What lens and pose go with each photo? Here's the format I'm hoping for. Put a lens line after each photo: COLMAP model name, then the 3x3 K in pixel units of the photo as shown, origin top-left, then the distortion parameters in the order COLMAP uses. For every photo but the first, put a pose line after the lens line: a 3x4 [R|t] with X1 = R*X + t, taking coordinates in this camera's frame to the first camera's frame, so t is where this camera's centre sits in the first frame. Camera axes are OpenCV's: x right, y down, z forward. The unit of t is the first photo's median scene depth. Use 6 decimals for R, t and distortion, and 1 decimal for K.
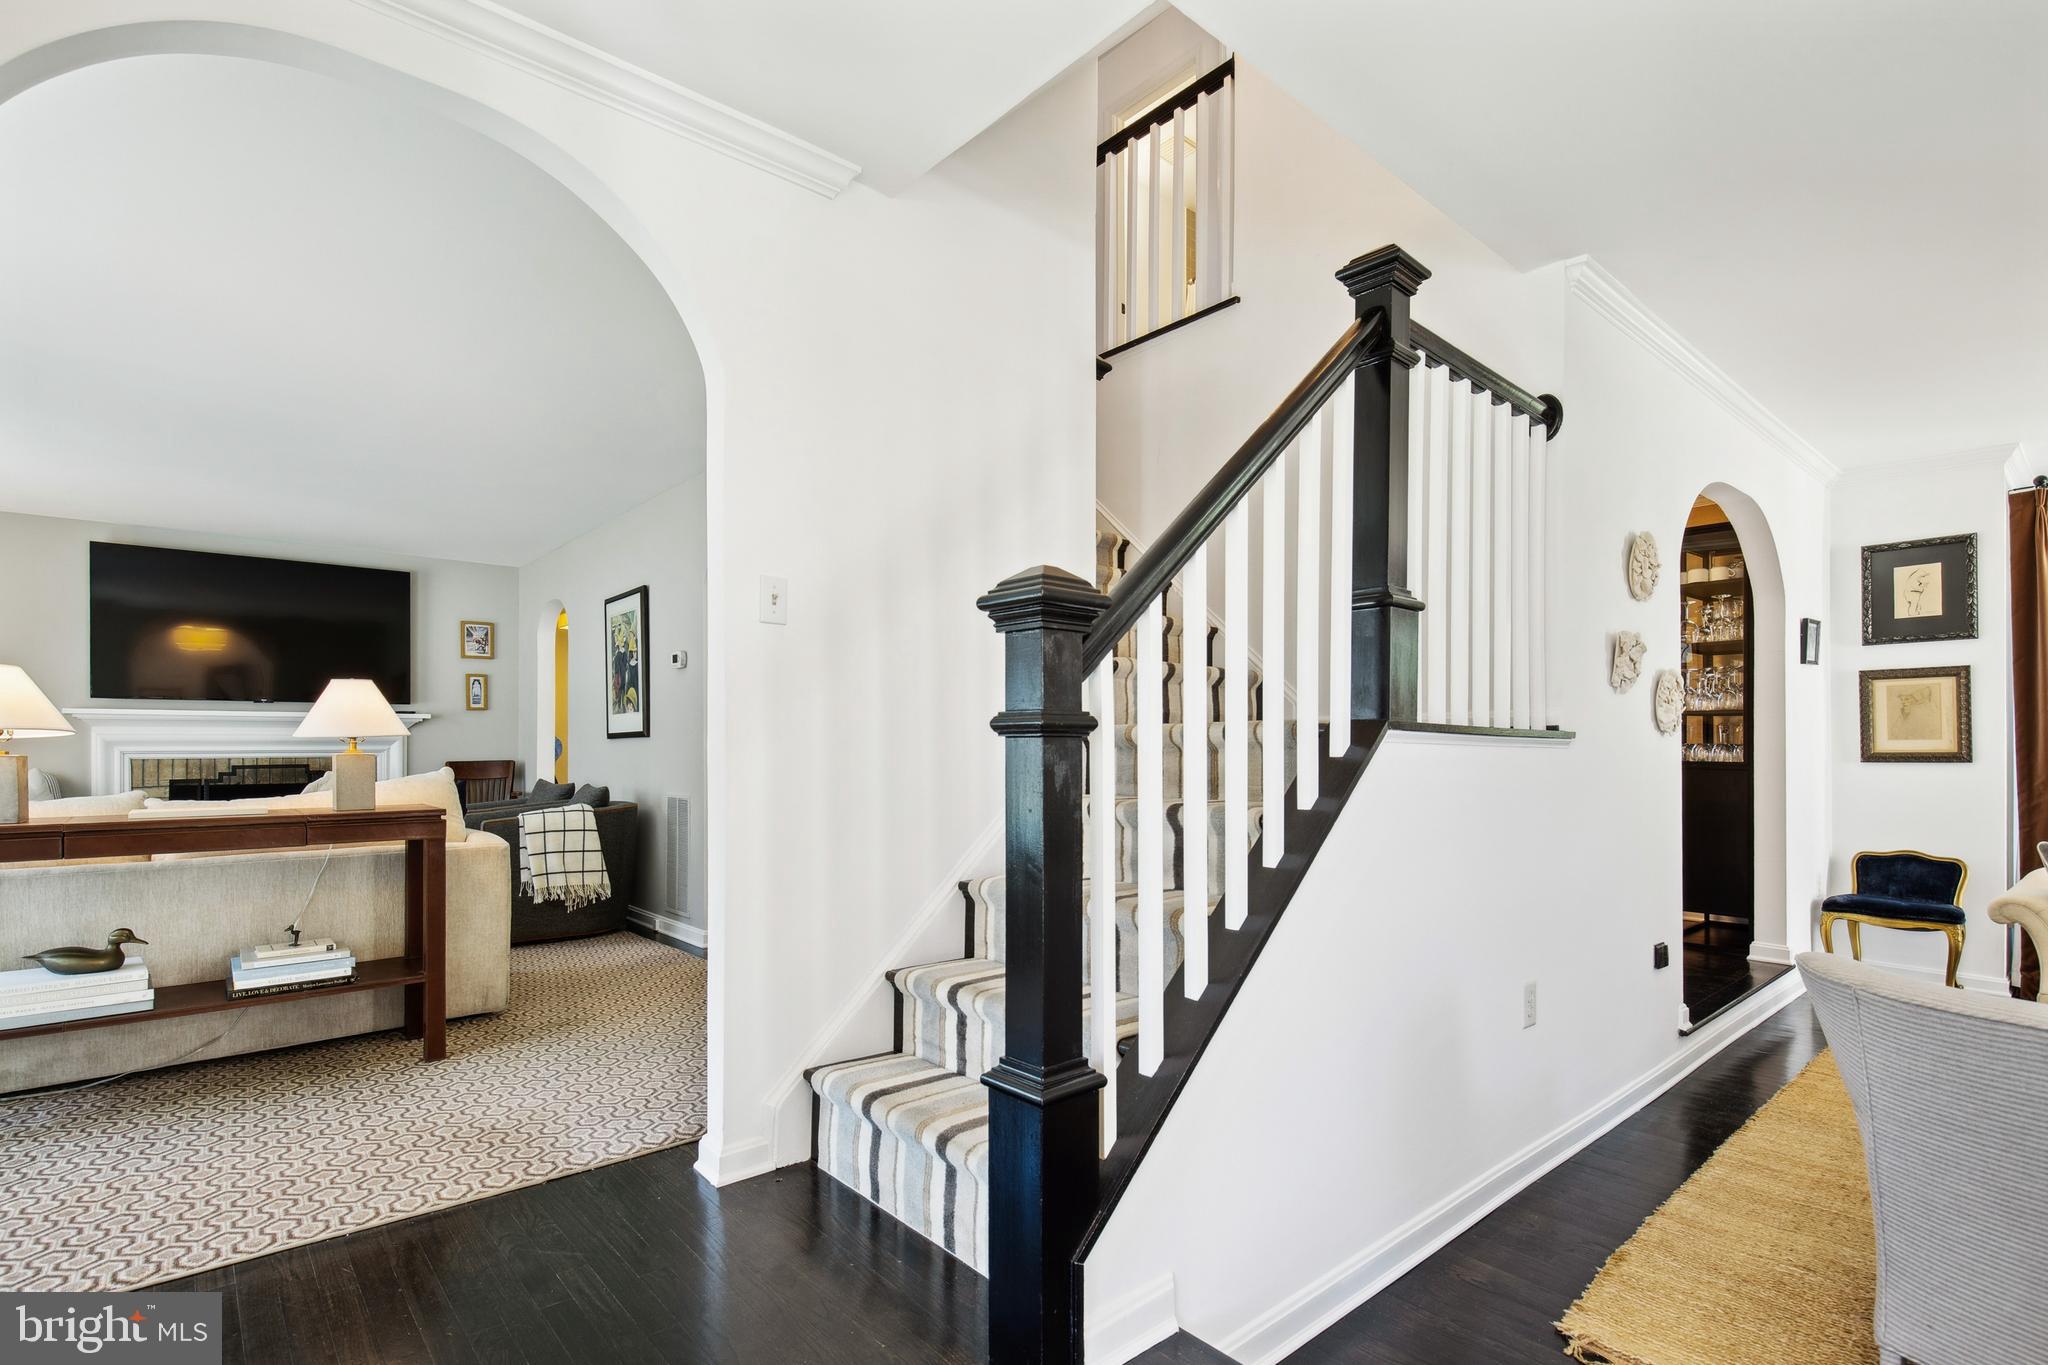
lens RADIAL K [[982.3, 0, 1016.3], [0, 982.3, 753.1], [0, 0, 1]] dist [0.000413, -0.000223]
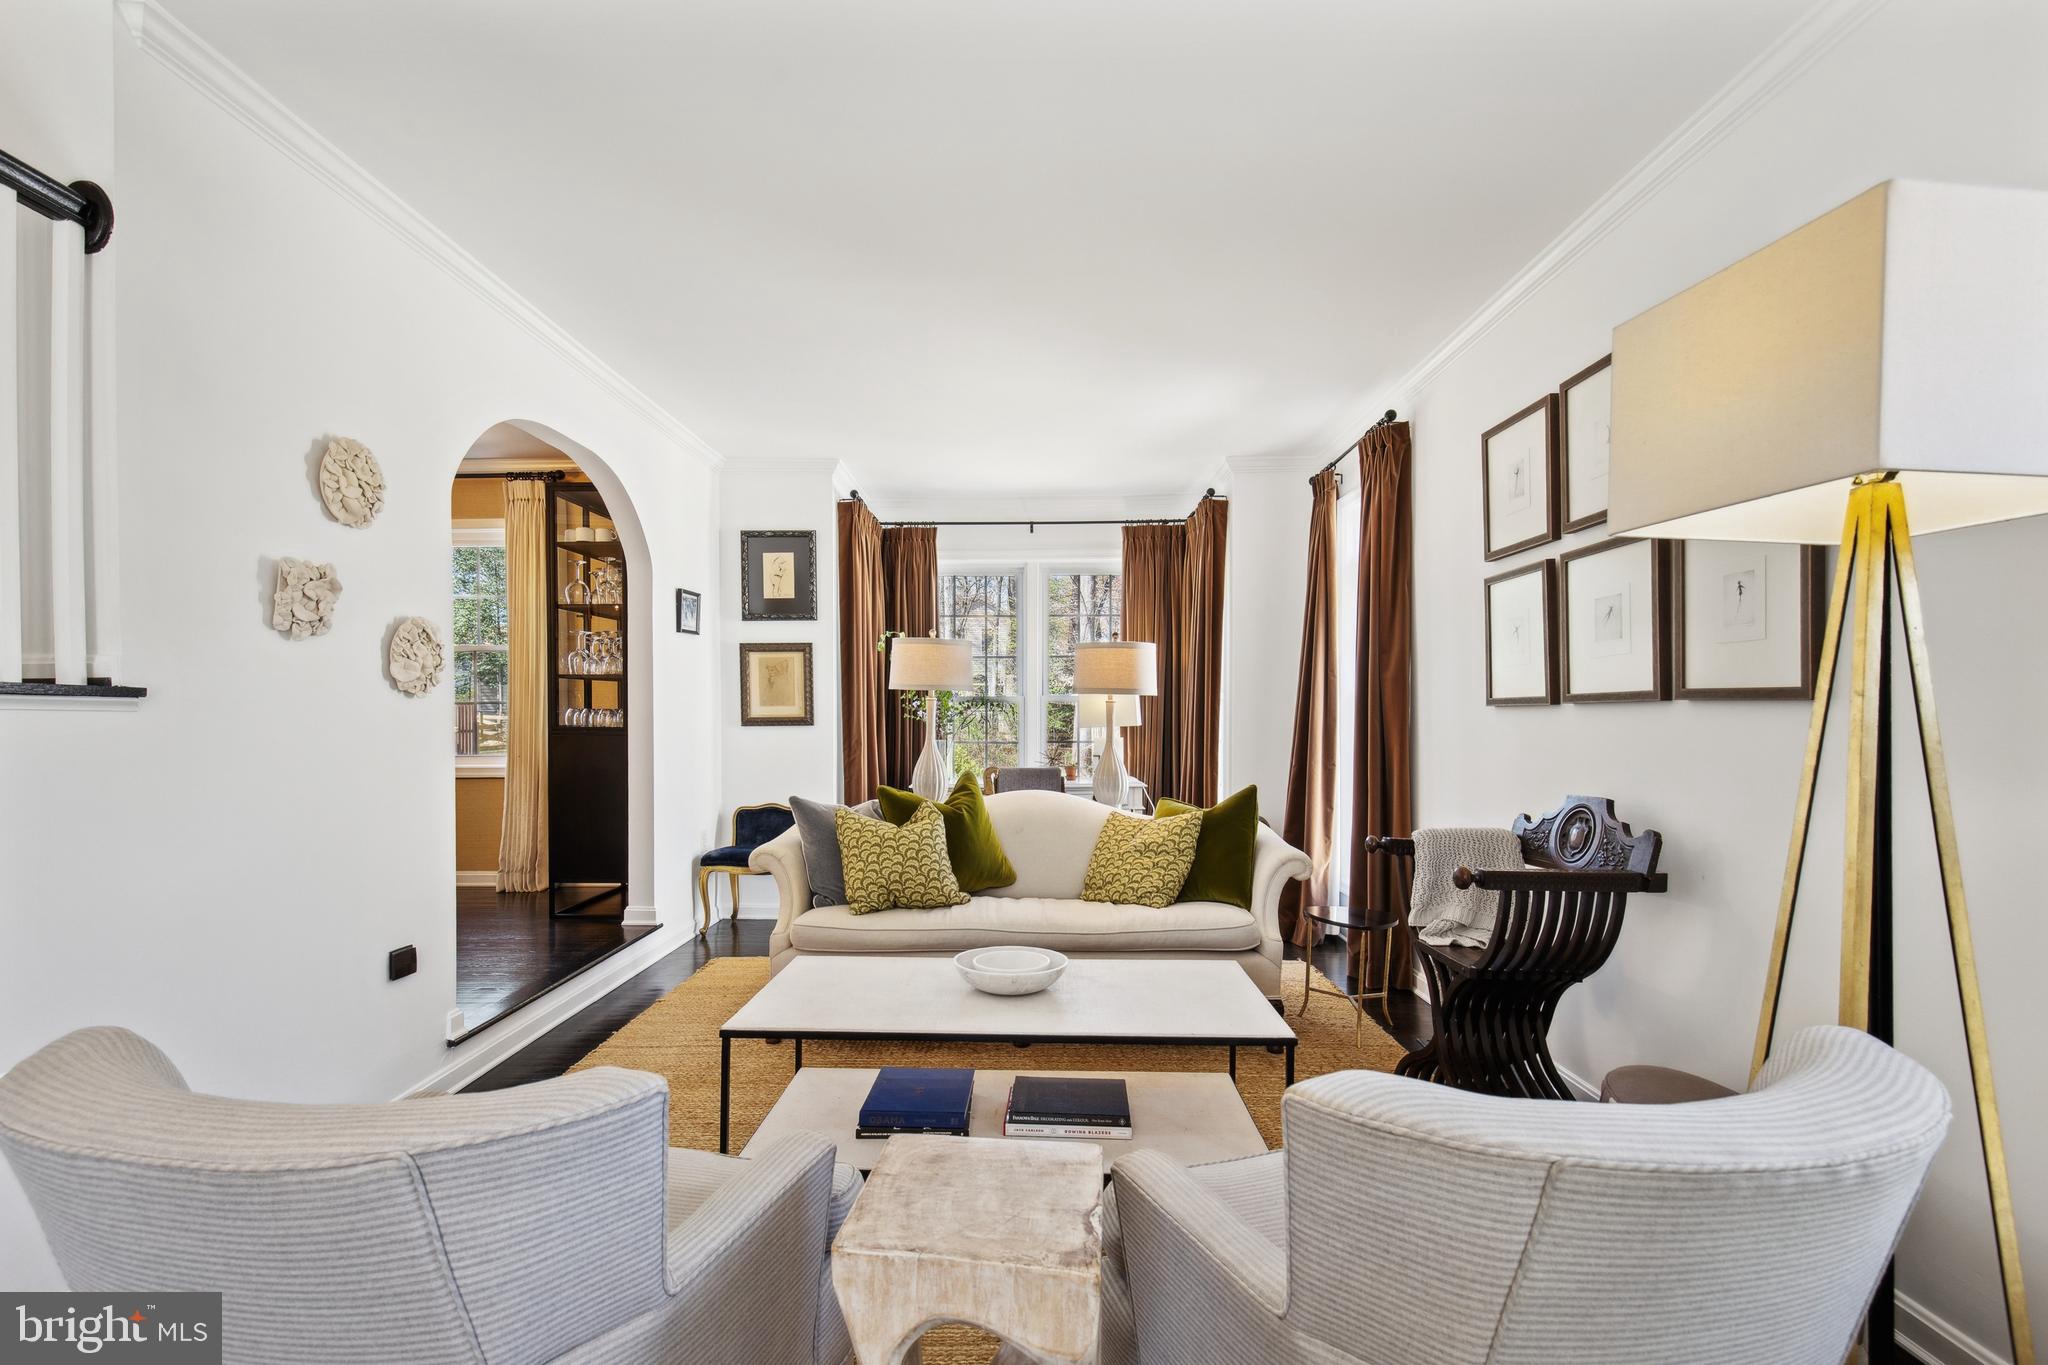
lens RADIAL K [[982.3, 0, 1016.3], [0, 982.3, 753.1], [0, 0, 1]] dist [0.000413, -0.000223]
pose [[0.658425, -0.030667, 0.752021, 0.246861], [0.005512, 0.999339, 0.035926, 0.001464], [-0.752626, -0.019509, 0.658159, 0.042787]]
